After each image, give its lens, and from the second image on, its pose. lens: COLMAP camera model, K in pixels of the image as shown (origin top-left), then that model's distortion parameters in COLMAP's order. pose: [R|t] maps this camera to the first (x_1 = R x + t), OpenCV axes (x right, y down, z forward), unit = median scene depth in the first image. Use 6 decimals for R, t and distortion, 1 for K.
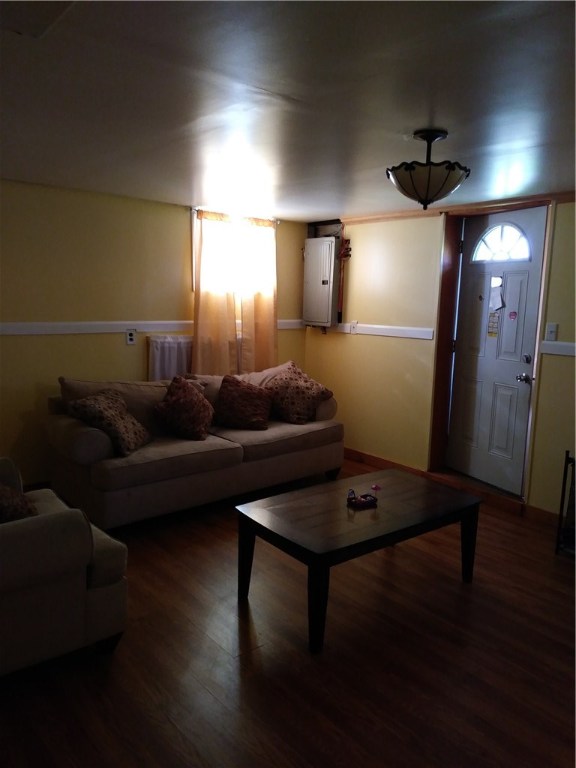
lens RADIAL K [[590.3, 0, 288.9], [0, 590.3, 384.7], [0, 0, 1]] dist [0.033469, -0.038697]
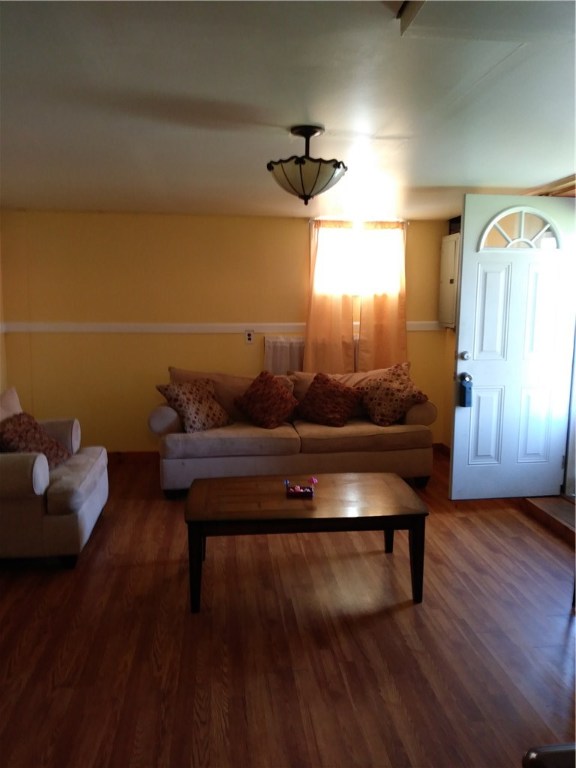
lens RADIAL K [[590.3, 0, 286.6], [0, 590.3, 384.5], [0, 0, 1]] dist [0.033469, -0.038697]
pose [[0.819380, 0.051526, -0.570931, 0.440369], [-0.060936, 0.998138, 0.002628, 0.005045], [0.570003, 0.032637, 0.820994, 0.091325]]
